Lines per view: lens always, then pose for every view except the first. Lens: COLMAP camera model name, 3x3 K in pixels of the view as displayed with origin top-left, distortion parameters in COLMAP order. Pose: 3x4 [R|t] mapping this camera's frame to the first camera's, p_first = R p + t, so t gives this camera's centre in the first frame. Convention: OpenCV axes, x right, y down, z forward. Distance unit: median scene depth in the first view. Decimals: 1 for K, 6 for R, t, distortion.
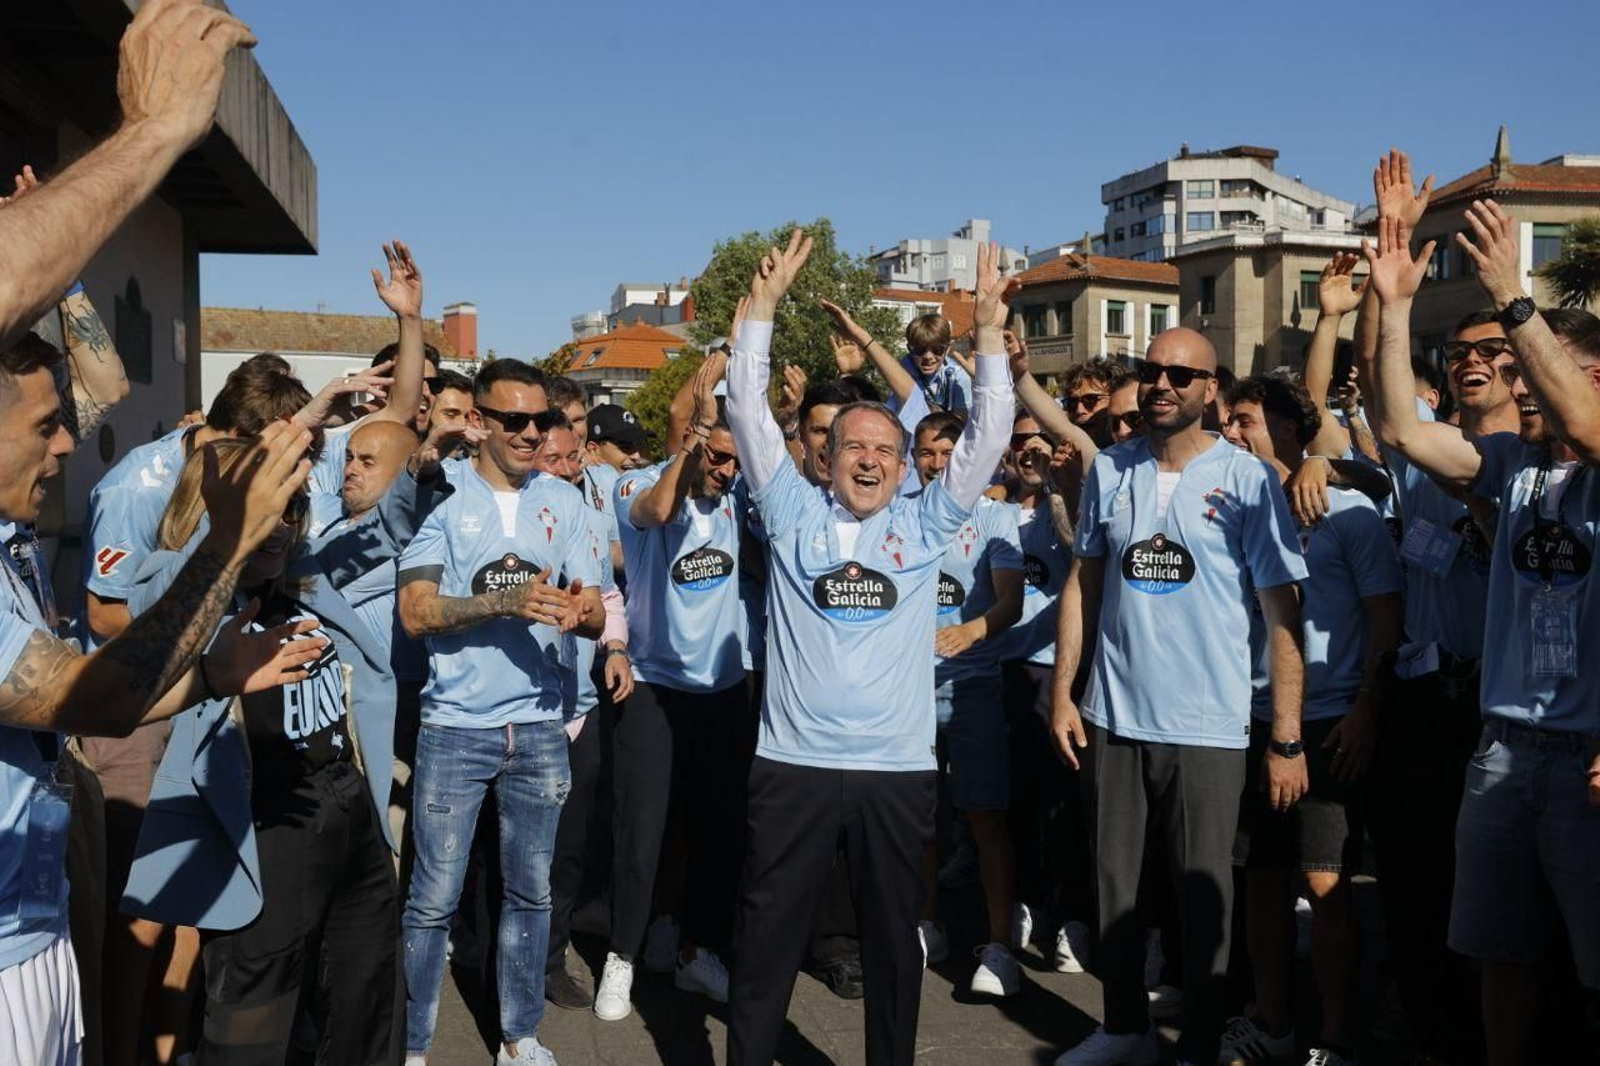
lens RADIAL K [[1620.9, 0, 794.5], [0, 1620.9, 527.5], [0, 0, 1]] dist [0.014373, -0.017049]
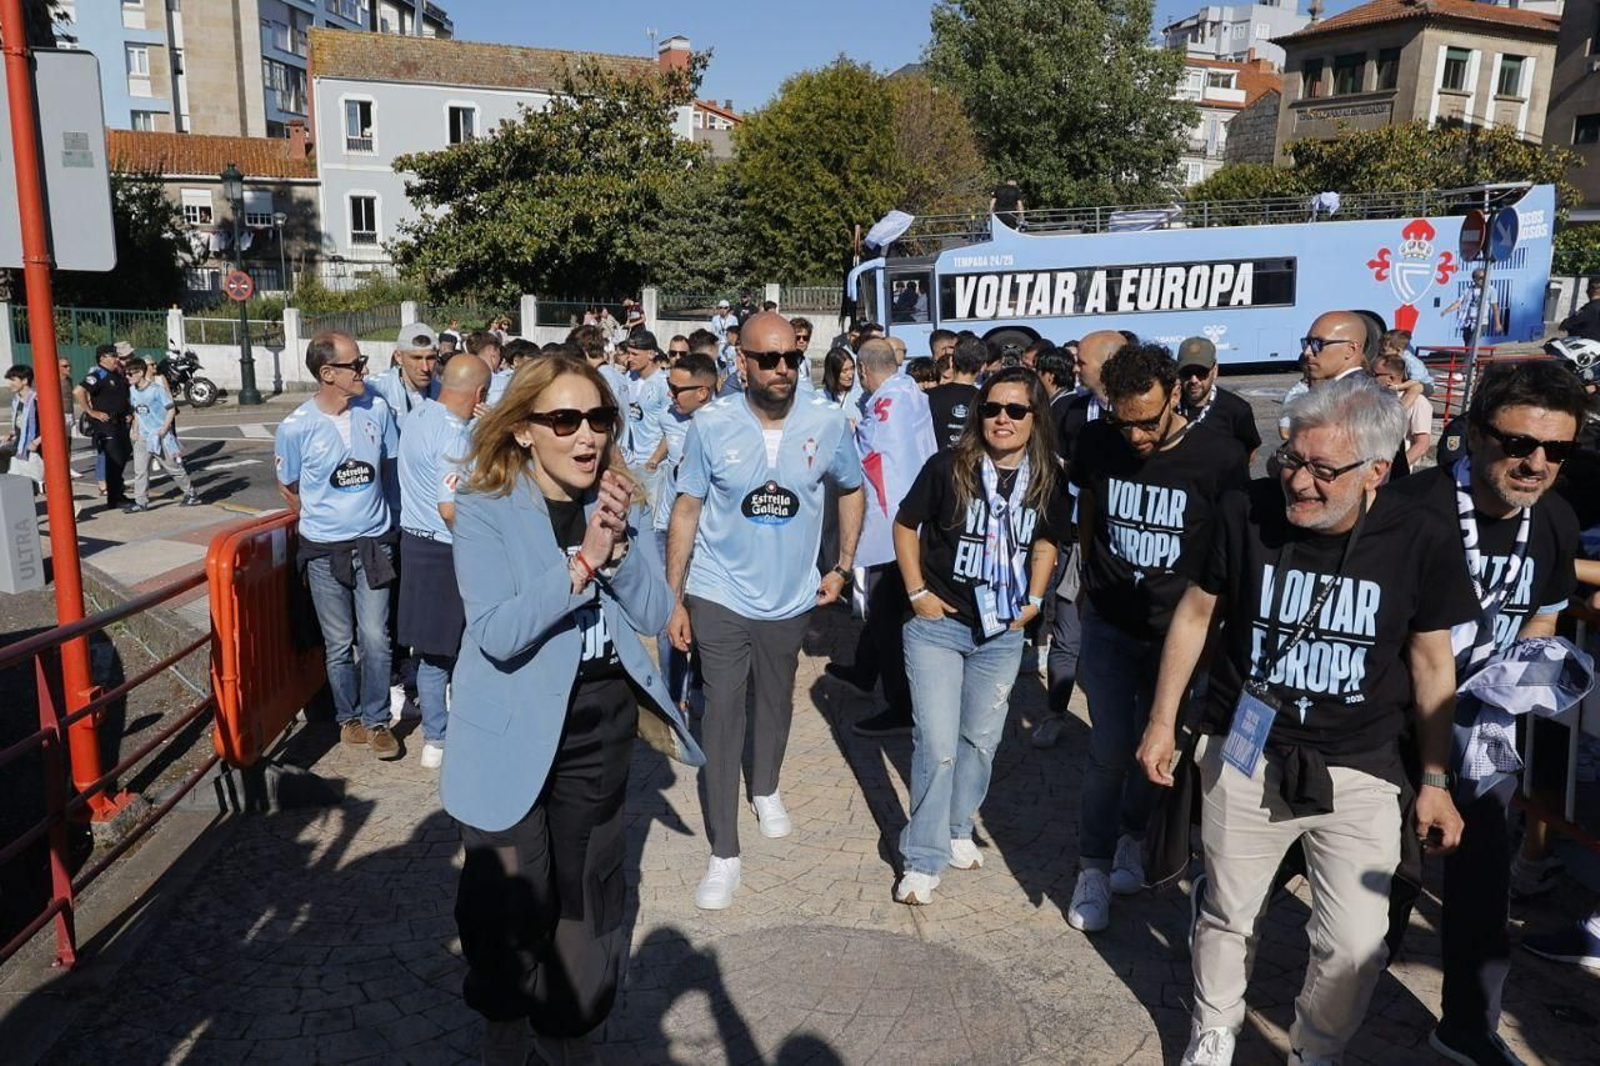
lens RADIAL K [[1217.3, 0, 799.6], [0, 1217.3, 508.9], [0, 0, 1]] dist [-0.007240, 0.010021]
pose [[0.970094, 0.089399, -0.225667, 0.026165], [-0.047313, 0.981515, 0.185444, -0.007278], [0.238075, -0.169221, 0.956392, 0.220076]]
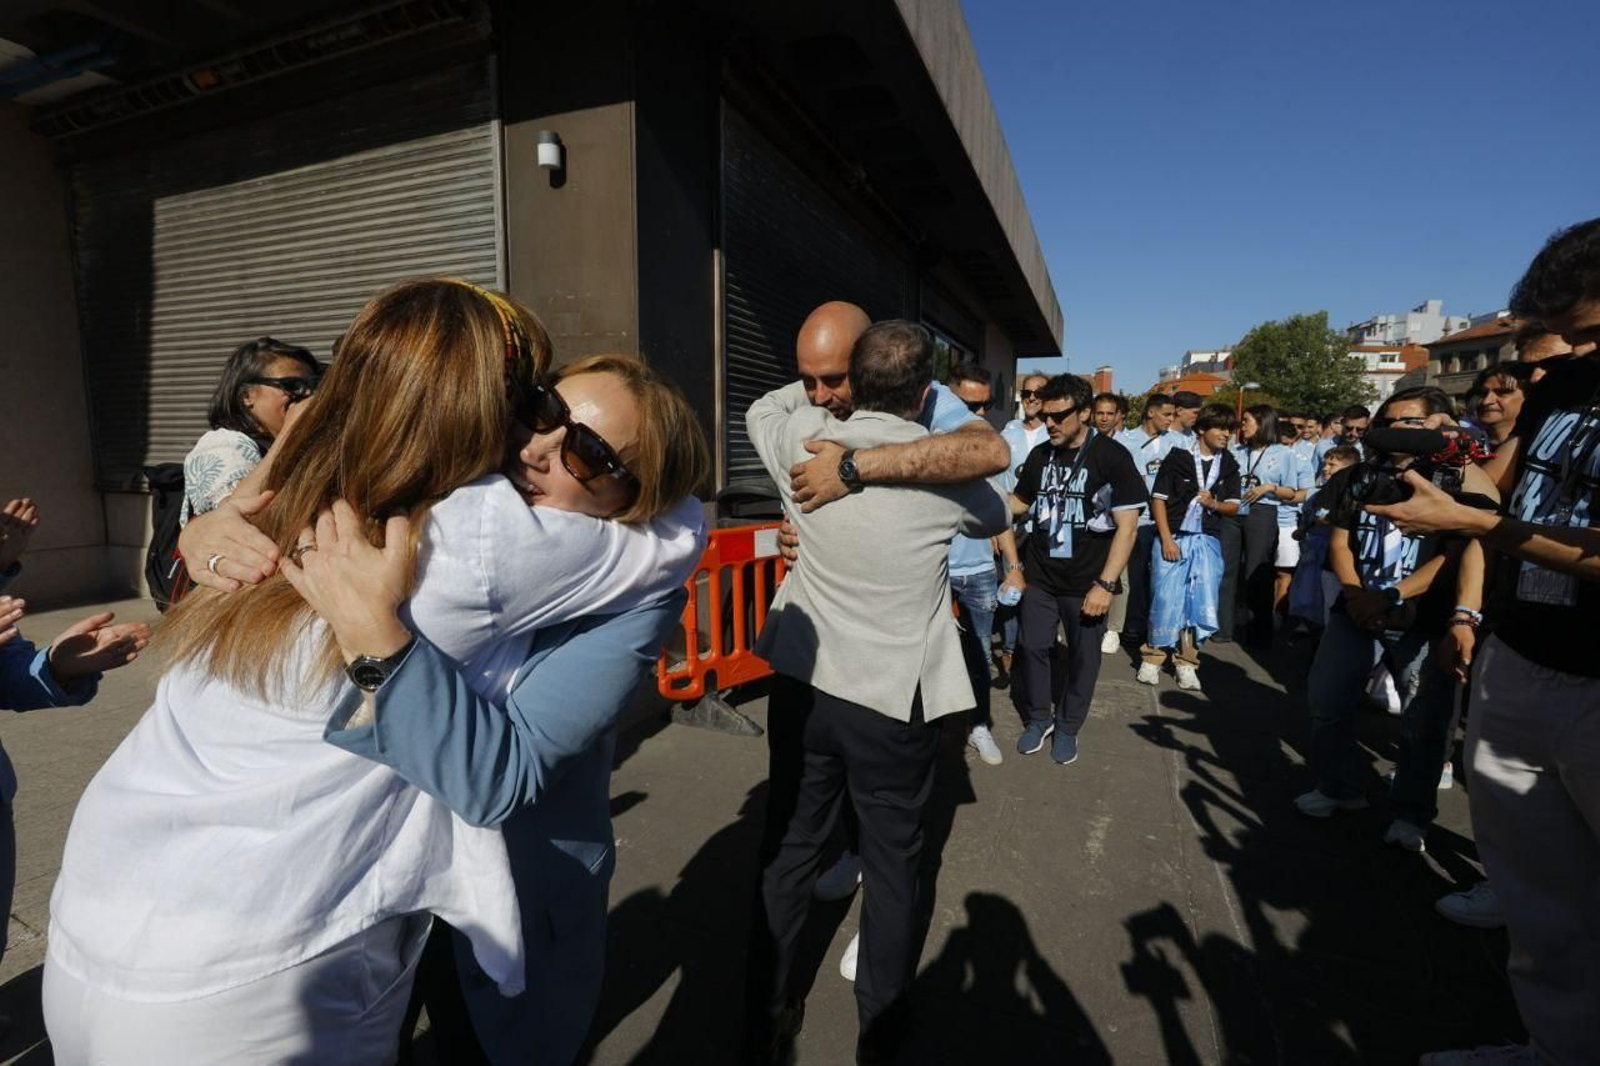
lens RADIAL K [[755.1, 0, 791.5], [0, 755.1, 531.7], [0, 0, 1]] dist [-0.002053, 0.004663]
pose [[0.836945, 0.073345, -0.542350, 0.000170], [-0.031242, 0.995766, 0.086452, 0.001623], [0.546394, -0.055411, 0.835693, -0.031178]]
